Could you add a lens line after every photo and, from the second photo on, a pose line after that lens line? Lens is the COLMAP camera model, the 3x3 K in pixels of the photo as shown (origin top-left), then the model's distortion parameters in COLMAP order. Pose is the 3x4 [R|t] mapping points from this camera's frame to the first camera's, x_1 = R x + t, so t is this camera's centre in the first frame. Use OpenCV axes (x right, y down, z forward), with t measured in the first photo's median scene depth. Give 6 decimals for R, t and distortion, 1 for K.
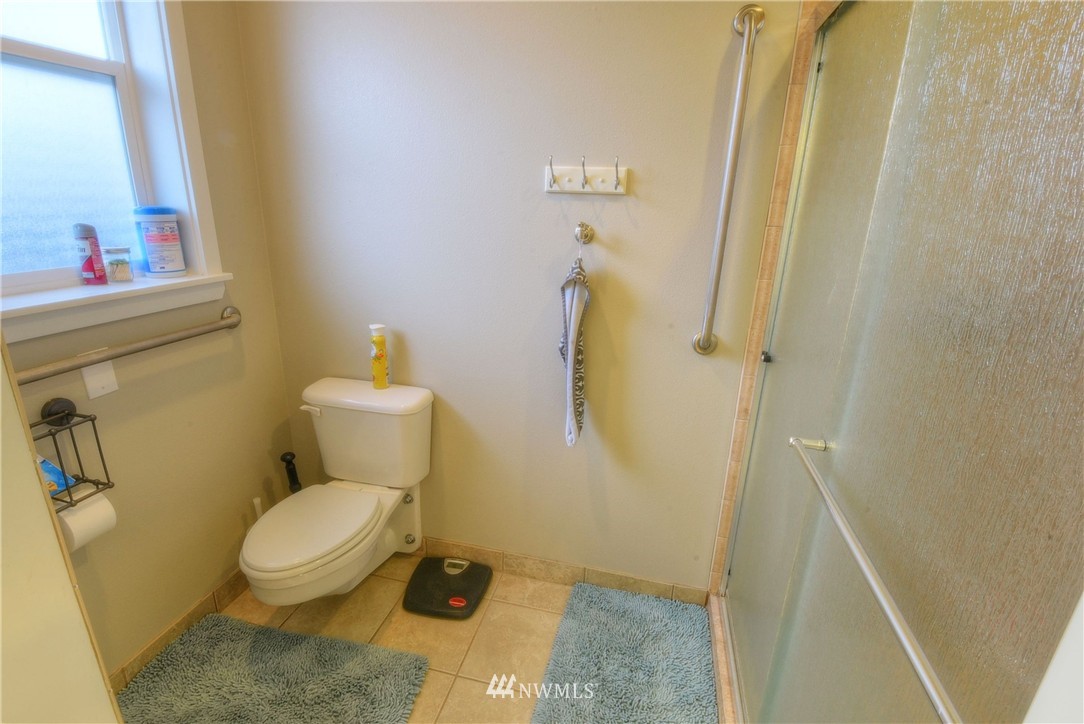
lens RADIAL K [[493.1, 0, 545.3], [0, 493.1, 358.9], [0, 0, 1]] dist [-0.002024, -0.005876]
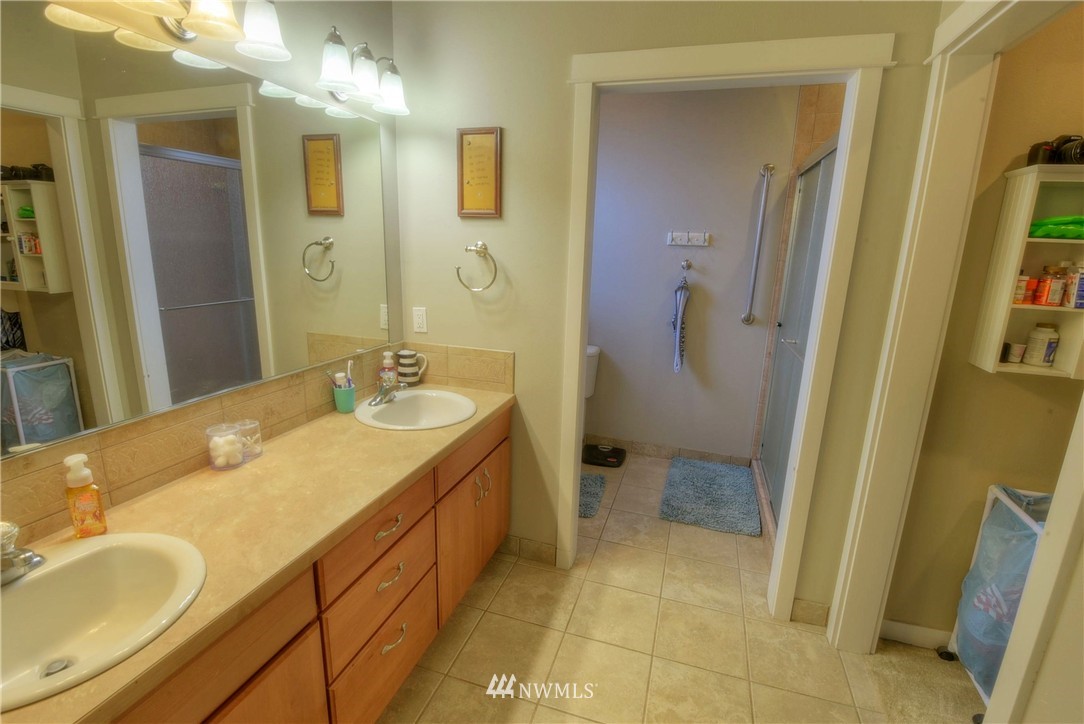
lens RADIAL K [[493.1, 0, 539.4], [0, 493.1, 360.7], [0, 0, 1]] dist [-0.002024, -0.005876]
pose [[0.995653, 0.017864, -0.091406, -0.331806], [-0.024716, 0.996924, -0.074381, 0.306630], [0.089796, 0.076316, 0.993032, -1.045221]]
